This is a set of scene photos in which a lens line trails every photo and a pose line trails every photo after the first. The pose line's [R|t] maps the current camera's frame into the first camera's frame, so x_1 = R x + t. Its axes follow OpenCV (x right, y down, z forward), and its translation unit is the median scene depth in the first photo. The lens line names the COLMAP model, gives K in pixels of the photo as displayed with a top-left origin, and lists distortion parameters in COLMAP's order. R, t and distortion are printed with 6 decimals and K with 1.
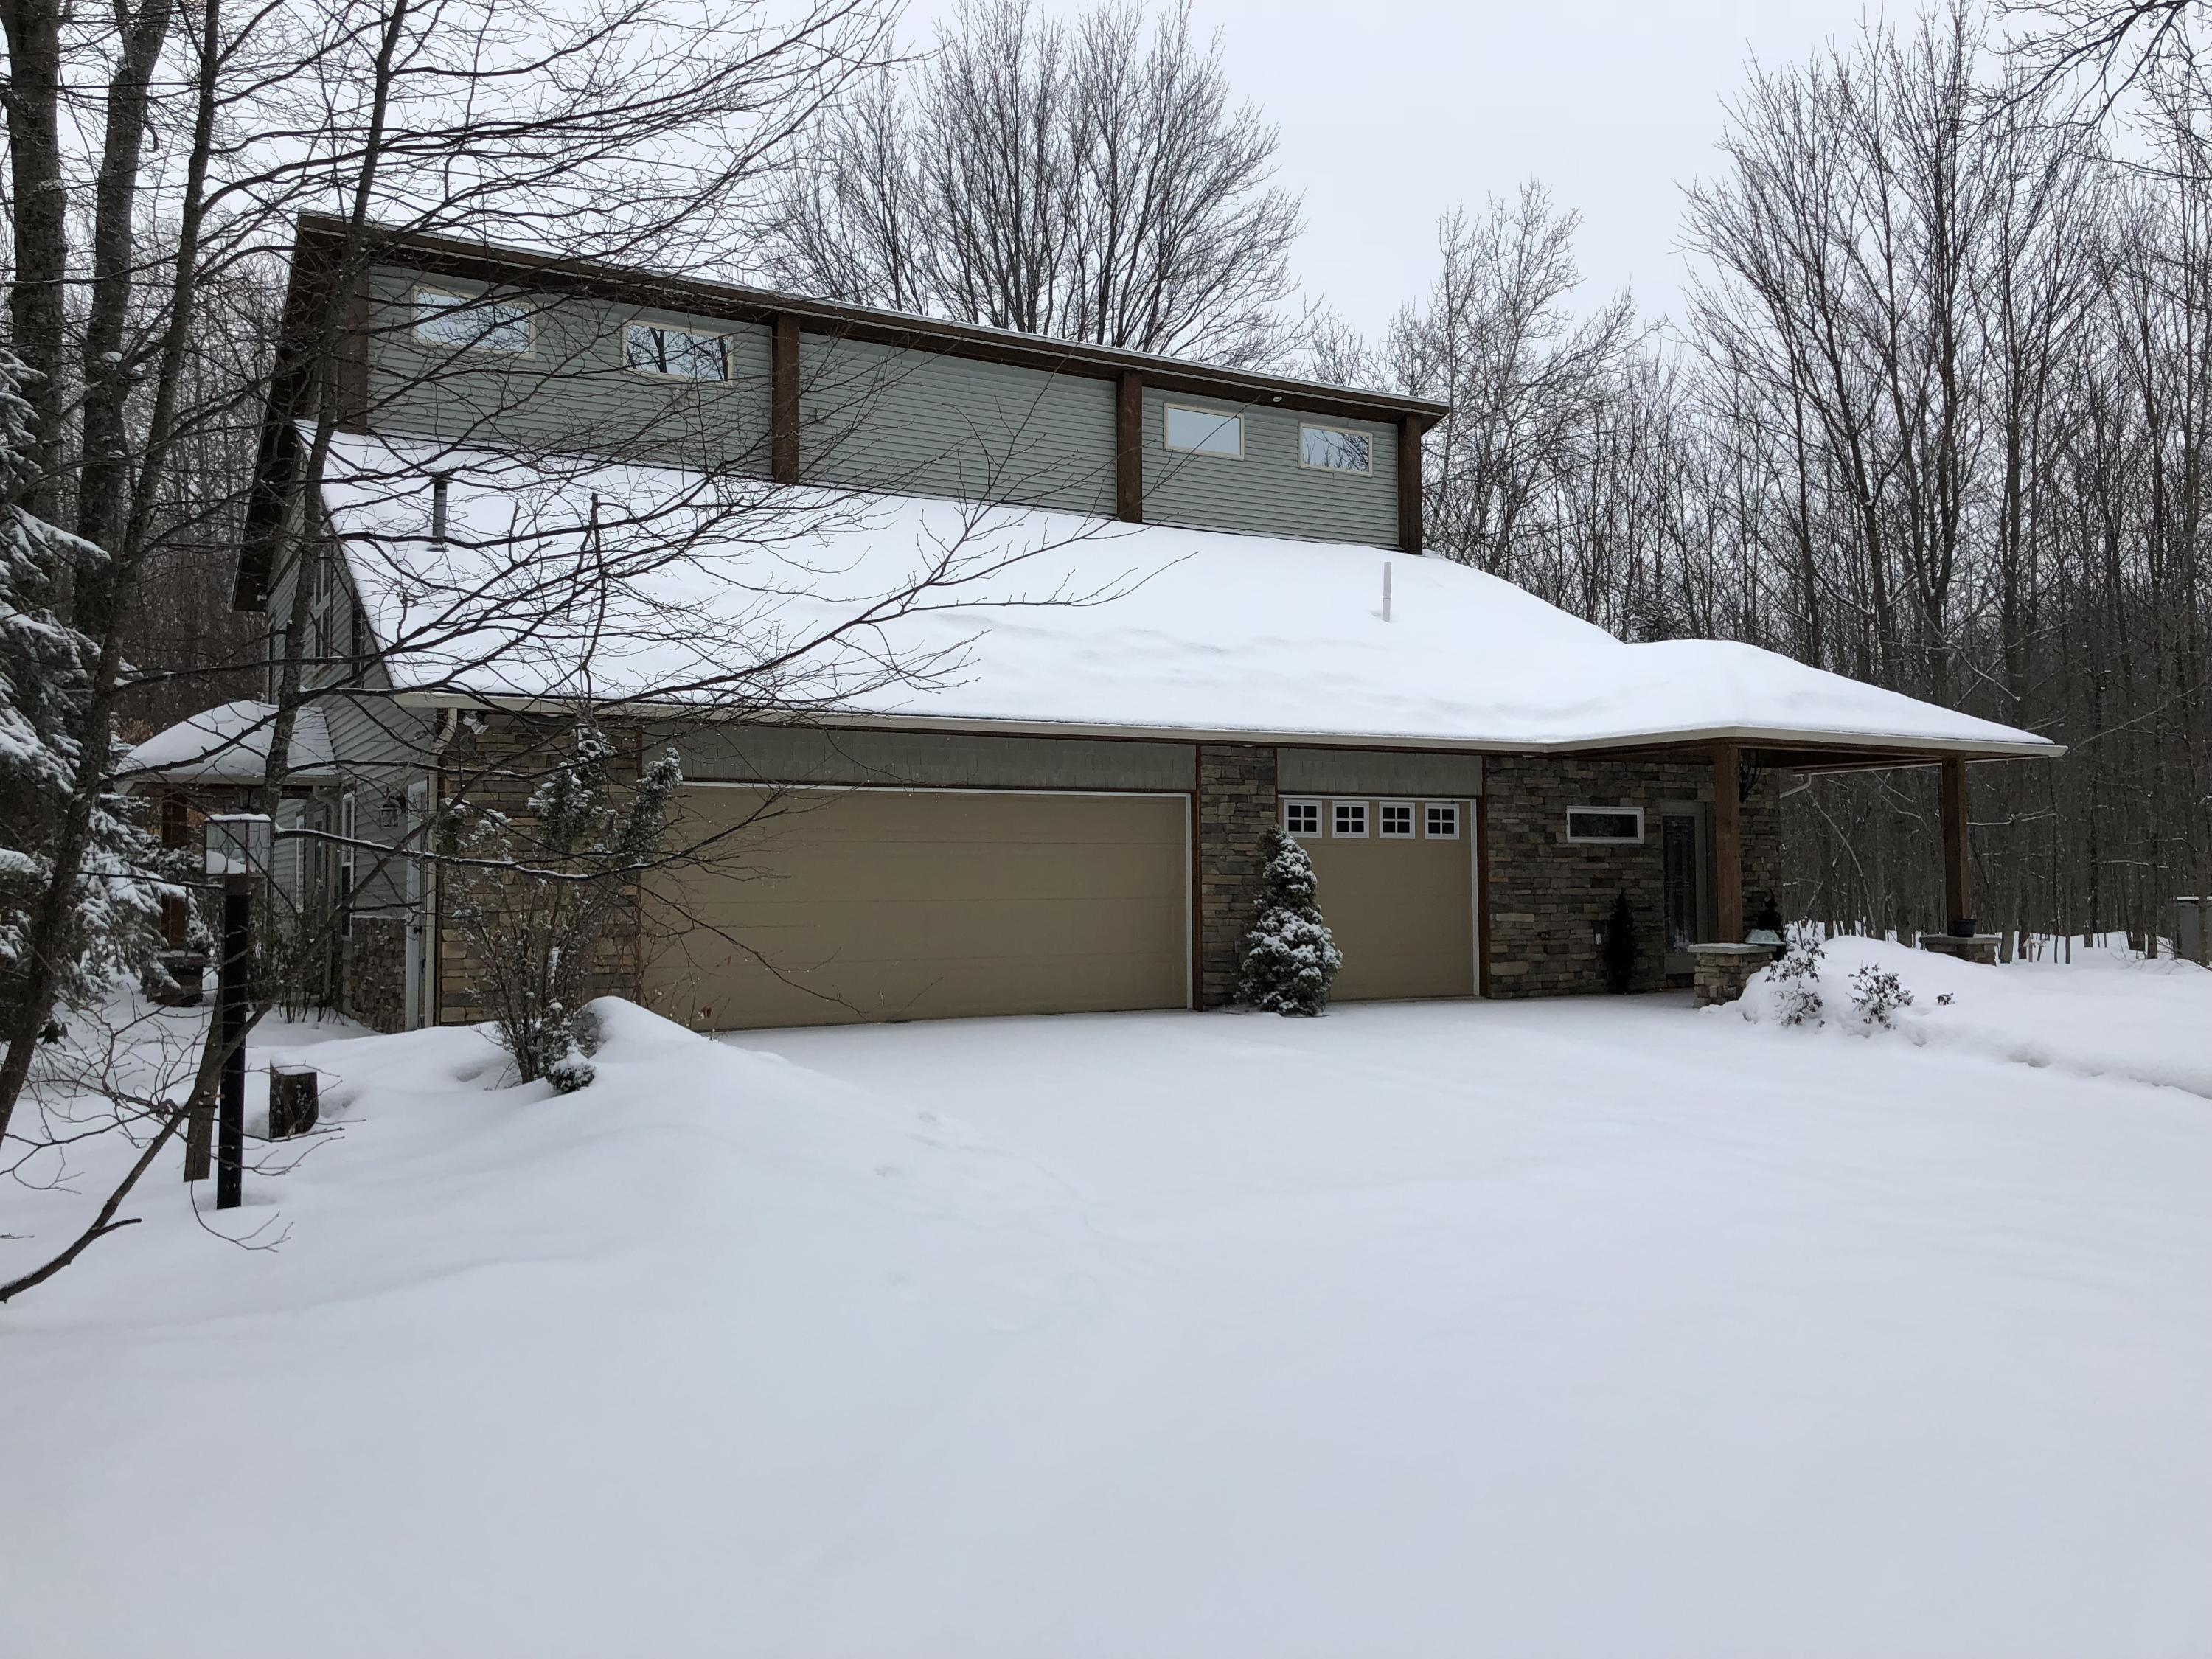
lens RADIAL K [[1794.1, 0, 1106.0], [0, 1794.1, 829.5], [0, 0, 1]] dist [0.127636, -0.270679]
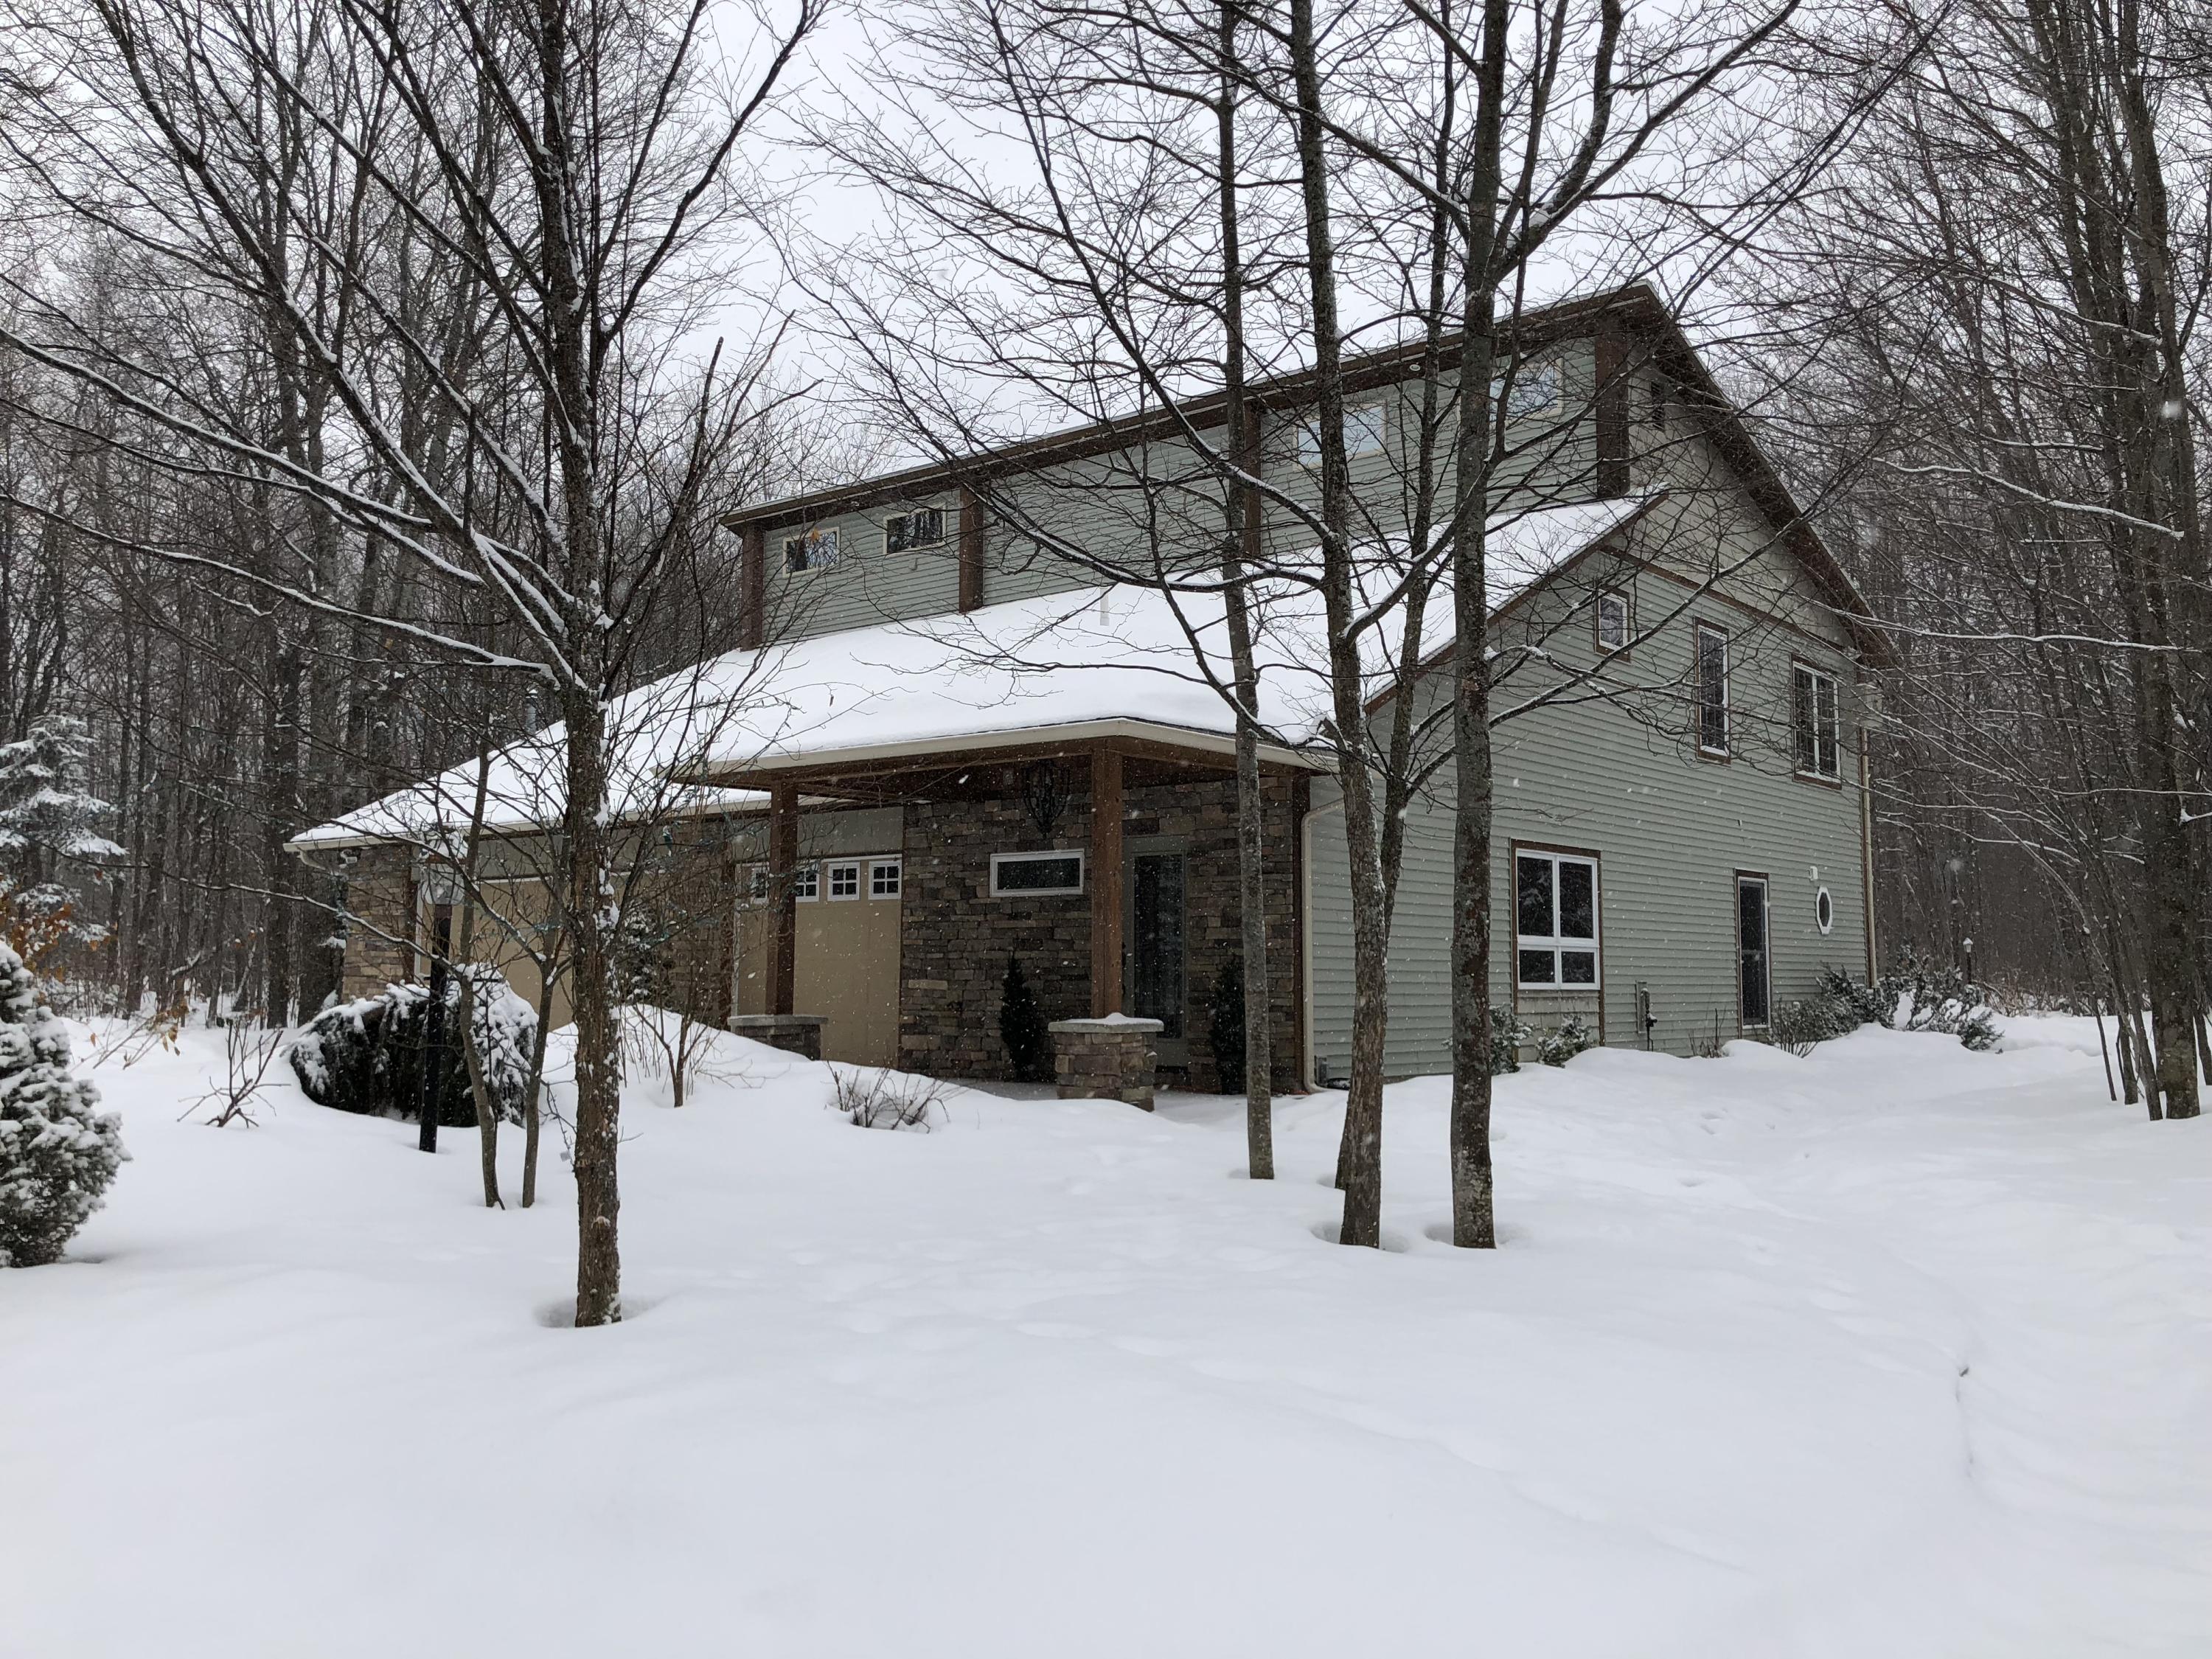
lens RADIAL K [[1794.1, 0, 1106.0], [0, 1794.1, 829.5], [0, 0, 1]] dist [0.127636, -0.270679]
pose [[0.354219, -0.064731, -0.932919, 1.055792], [0.026824, 0.997894, -0.059054, 0.026594], [0.934778, -0.004106, 0.355210, 0.748081]]
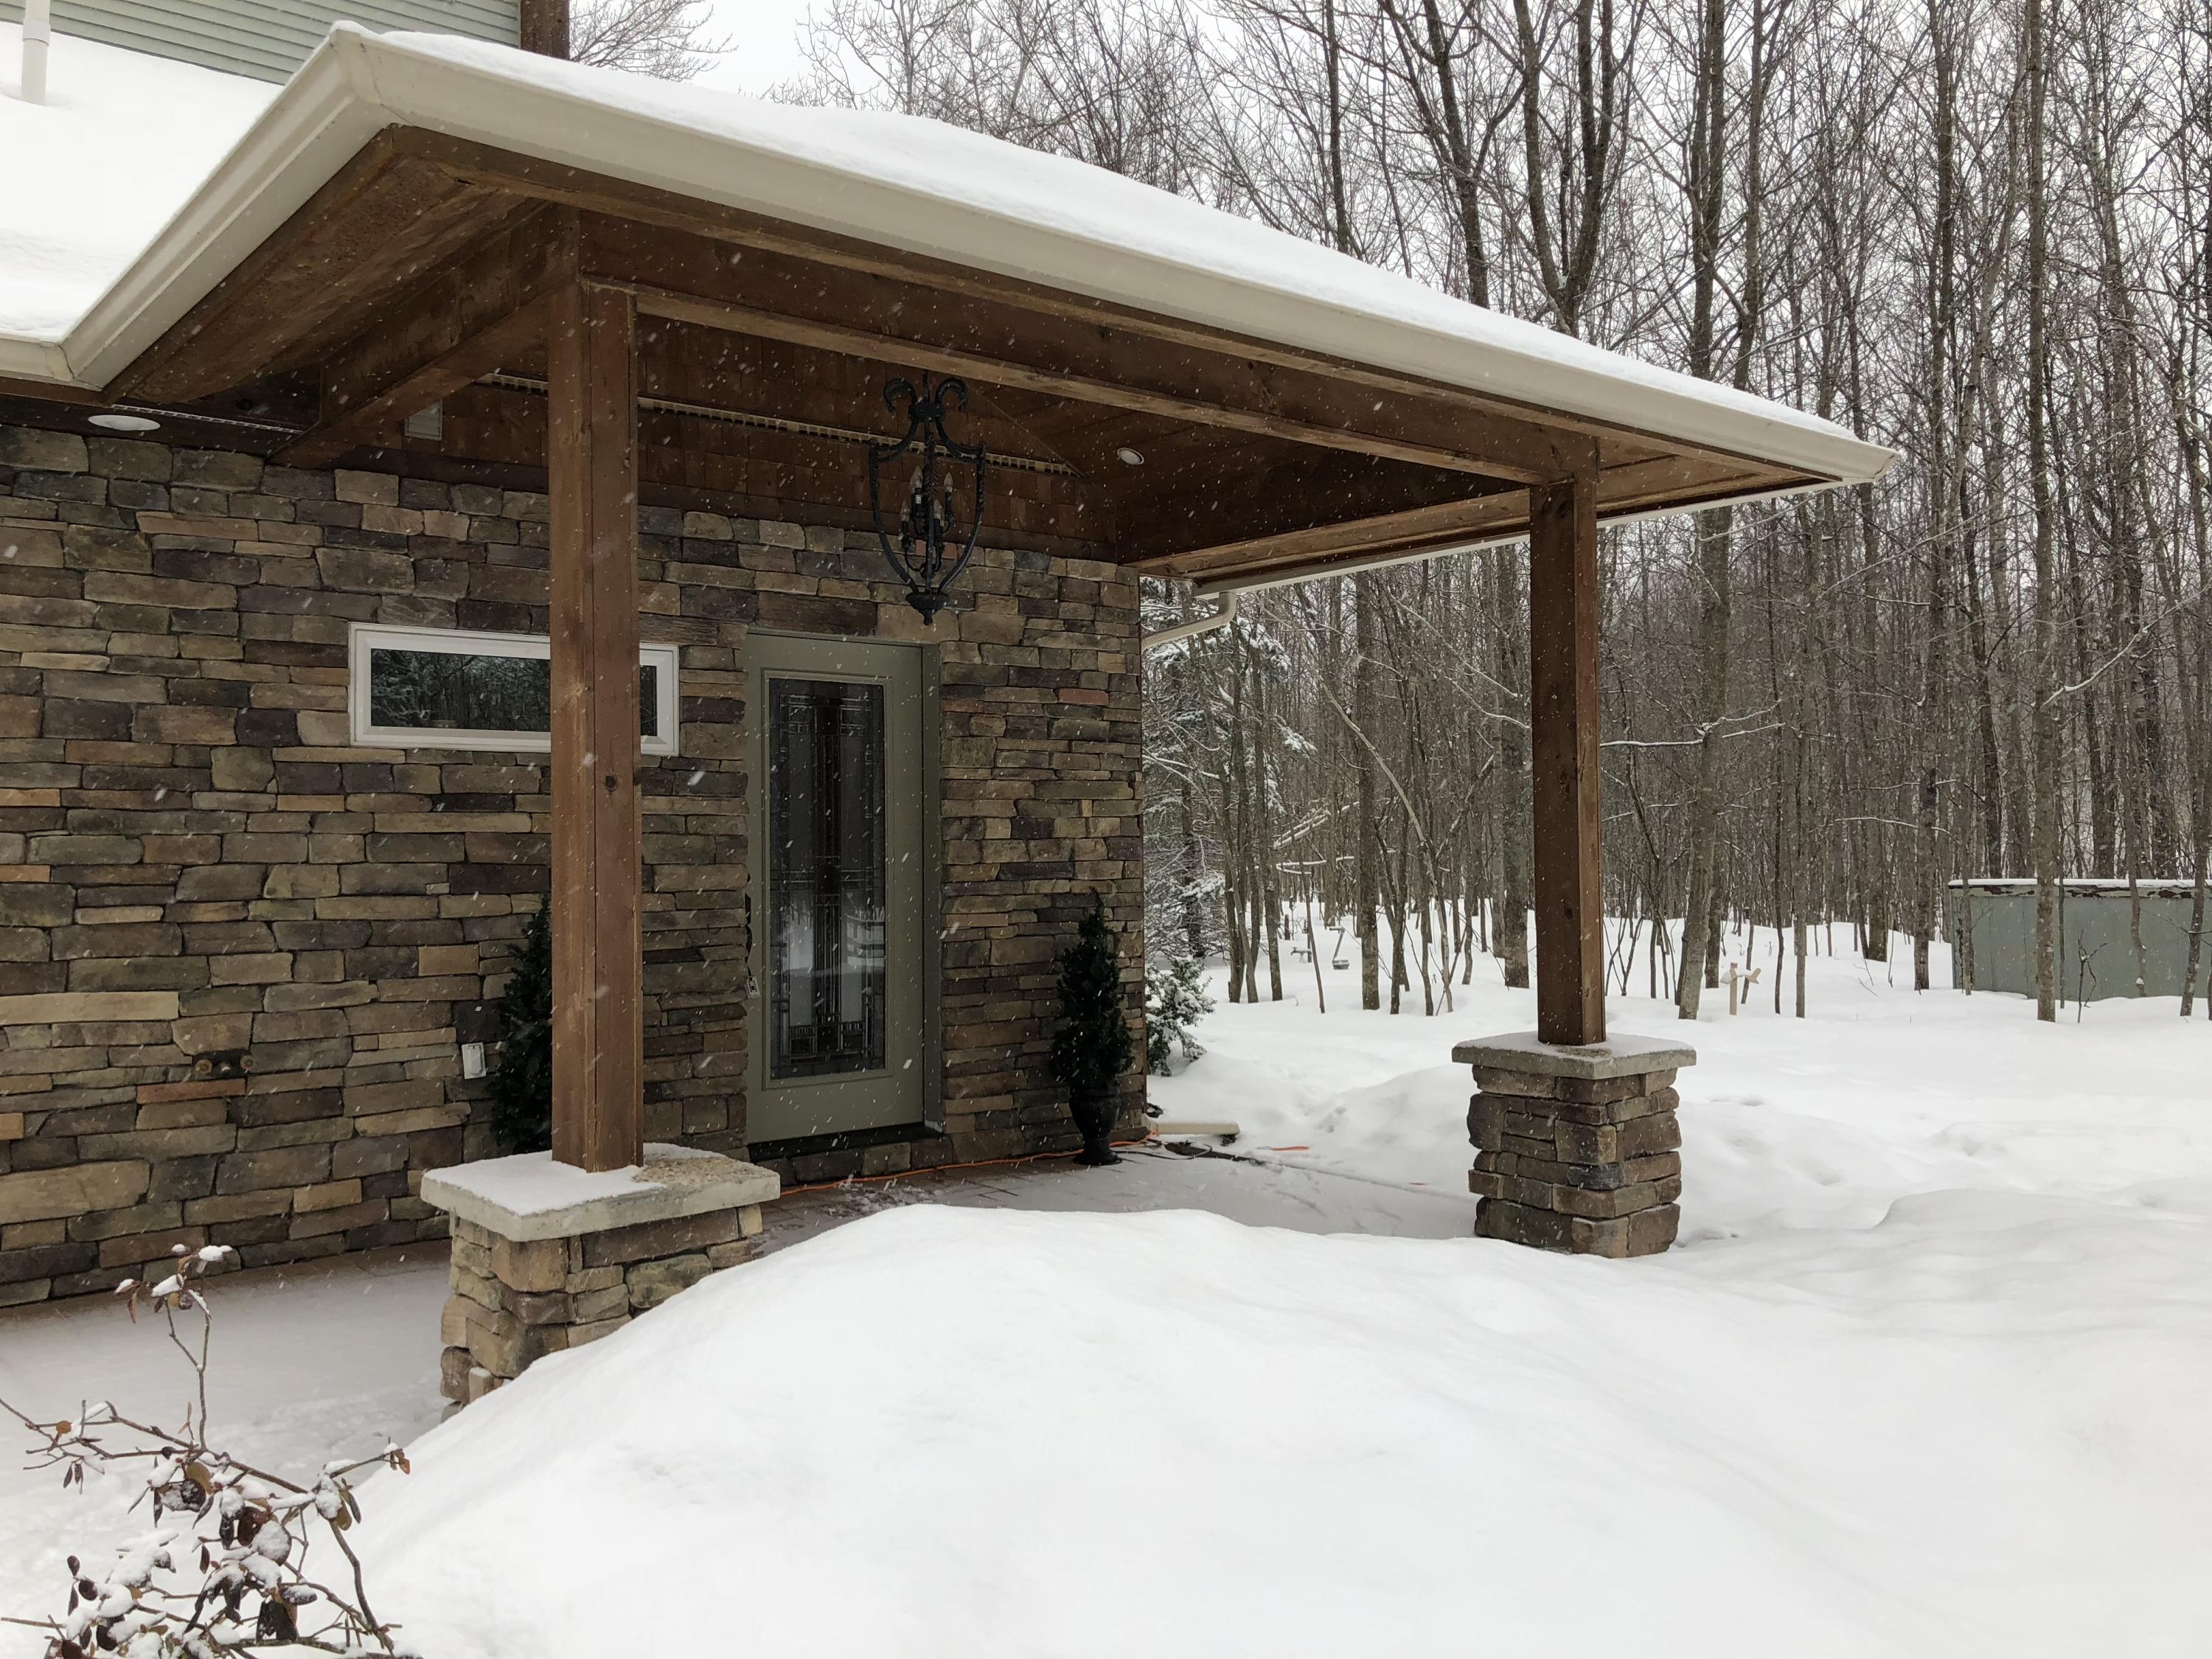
lens RADIAL K [[1794.1, 0, 1106.0], [0, 1794.1, 829.5], [0, 0, 1]] dist [0.127636, -0.270679]
pose [[0.987906, 0.003141, 0.155022, 0.330357], [-0.007192, 0.999647, 0.025579, 0.012517], [-0.154886, -0.026384, 0.987580, 0.678866]]
